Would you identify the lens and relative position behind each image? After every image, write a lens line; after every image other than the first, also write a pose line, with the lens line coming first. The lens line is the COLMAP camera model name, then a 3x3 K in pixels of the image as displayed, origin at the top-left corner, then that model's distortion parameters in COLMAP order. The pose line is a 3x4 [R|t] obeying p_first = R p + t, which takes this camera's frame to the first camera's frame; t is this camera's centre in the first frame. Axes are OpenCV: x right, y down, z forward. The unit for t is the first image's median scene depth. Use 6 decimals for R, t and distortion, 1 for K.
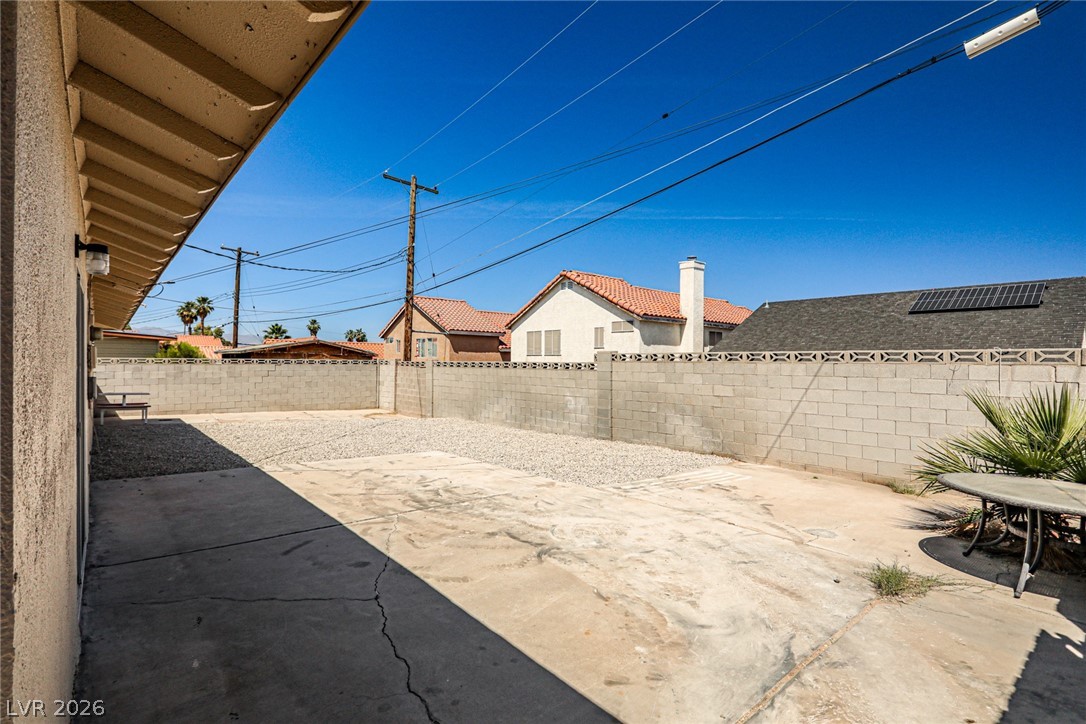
lens RADIAL K [[515.3, 0, 545.9], [0, 515.3, 364.0], [0, 0, 1]] dist [-0.002951, -0.001117]
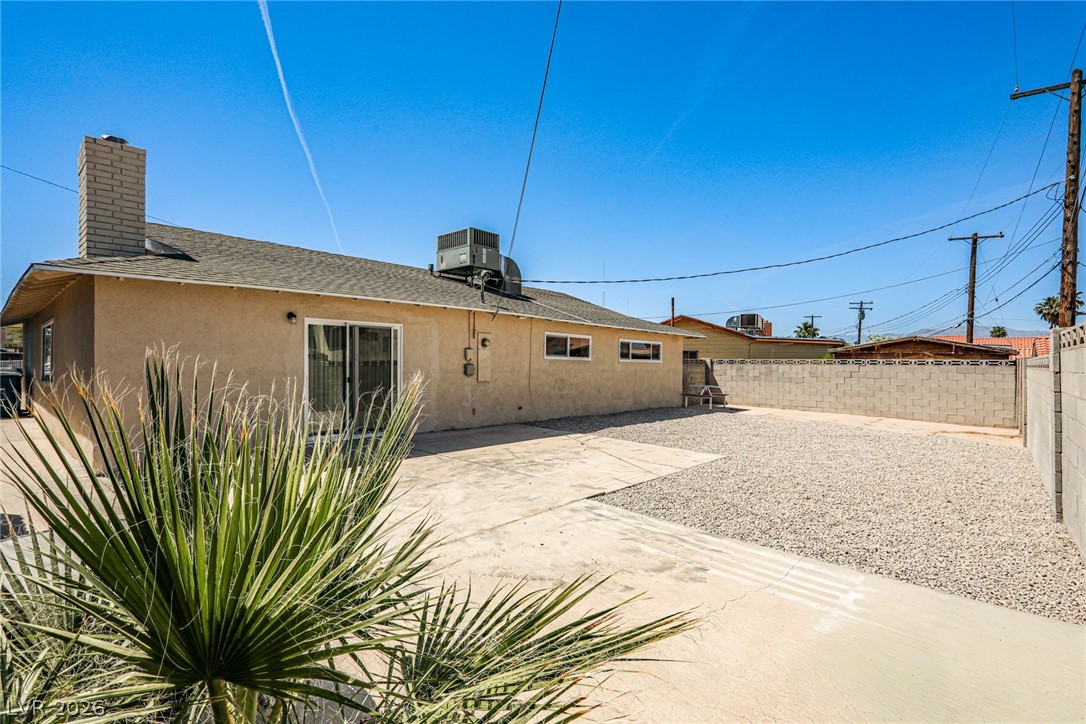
lens RADIAL K [[515.3, 0, 526.2], [0, 515.3, 372.1], [0, 0, 1]] dist [-0.002951, -0.001117]
pose [[0.142130, 0.014717, -0.989739, 0.302766], [-0.009967, 0.999860, 0.013436, 0.006750], [0.989798, 0.007955, 0.142257, 0.260489]]
